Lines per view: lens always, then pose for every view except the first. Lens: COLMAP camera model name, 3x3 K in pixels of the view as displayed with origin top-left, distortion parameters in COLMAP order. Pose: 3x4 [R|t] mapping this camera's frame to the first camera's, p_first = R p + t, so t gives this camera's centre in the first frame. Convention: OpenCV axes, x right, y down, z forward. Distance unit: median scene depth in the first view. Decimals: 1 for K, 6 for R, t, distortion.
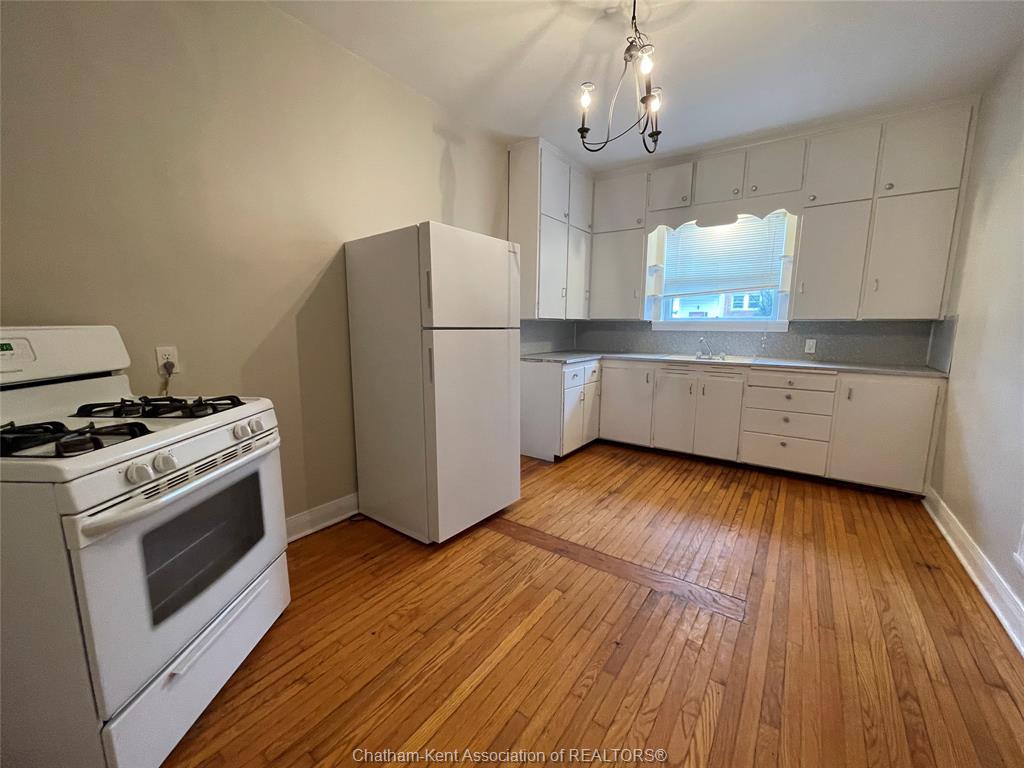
lens RADIAL K [[410.4, 0, 509.1], [0, 410.4, 384.6], [0, 0, 1]] dist [-0.002915, 0.000225]
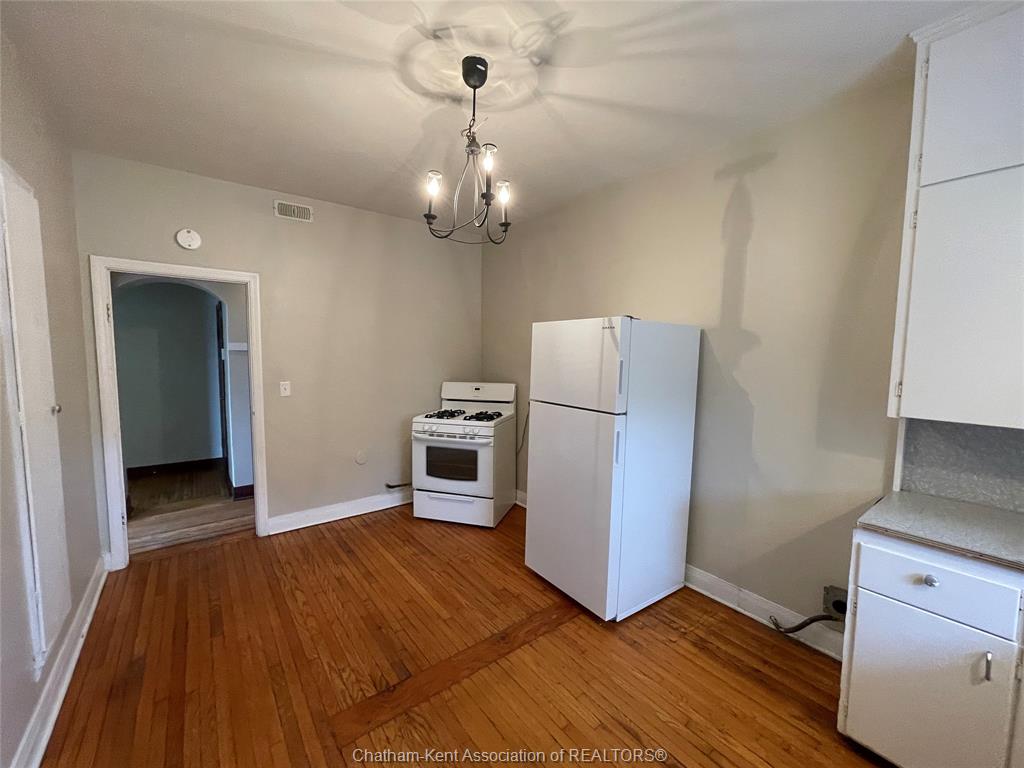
lens RADIAL K [[410.4, 0, 503.9], [0, 410.4, 382.7], [0, 0, 1]] dist [-0.002915, 0.000225]
pose [[-0.286370, 0.066280, -0.955824, 0.739270], [-0.152543, 0.981725, 0.113779, -0.219251], [0.945898, 0.178387, -0.271026, 0.840730]]
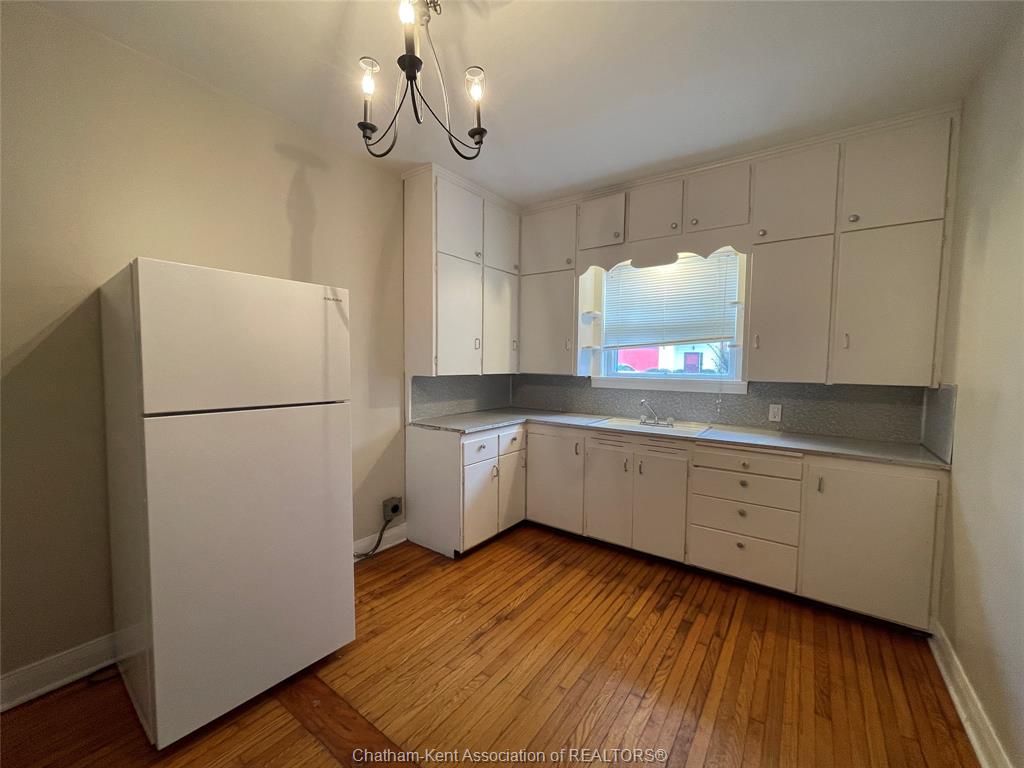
lens RADIAL K [[410.4, 0, 508.9], [0, 410.4, 384.9], [0, 0, 1]] dist [-0.002915, 0.000225]
pose [[0.999949, 0.006165, -0.008018, 0.263972], [-0.006851, 0.996041, -0.088634, -0.087307], [0.007439, 0.088685, 0.996032, 0.230852]]
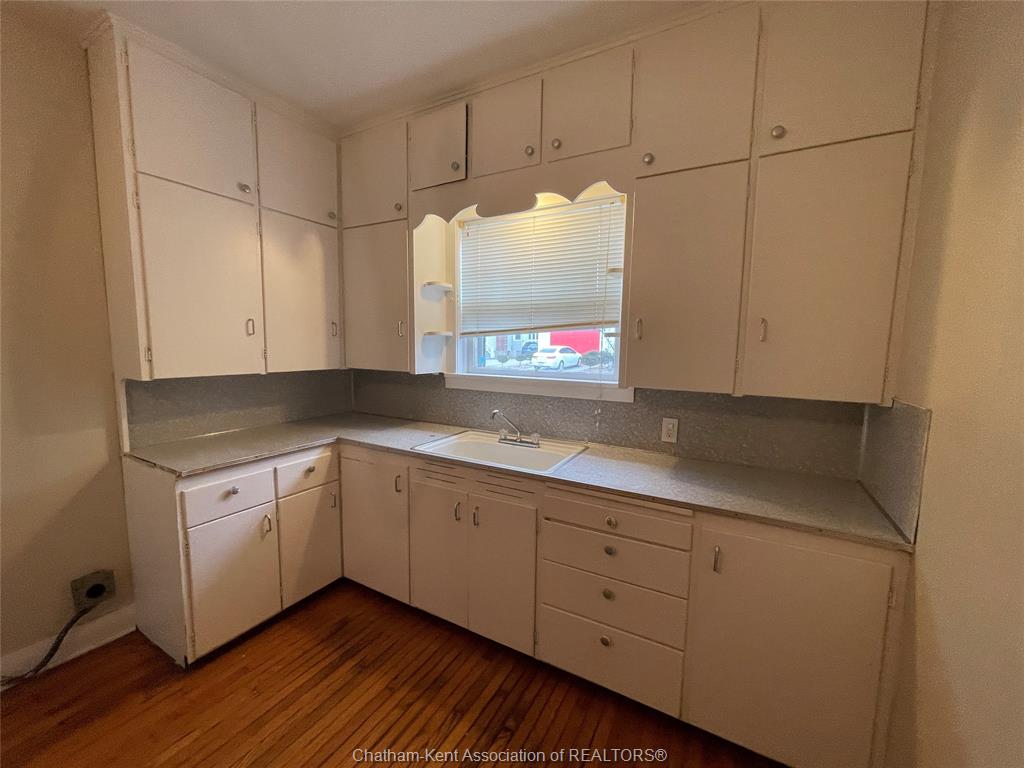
lens RADIAL K [[410.4, 0, 508.8], [0, 410.4, 385.3], [0, 0, 1]] dist [-0.002915, 0.000225]
pose [[0.994138, -0.000477, 0.108117, 0.537966], [0.005060, 0.999100, -0.042122, -0.157238], [-0.108000, 0.042422, 0.993245, 0.543968]]
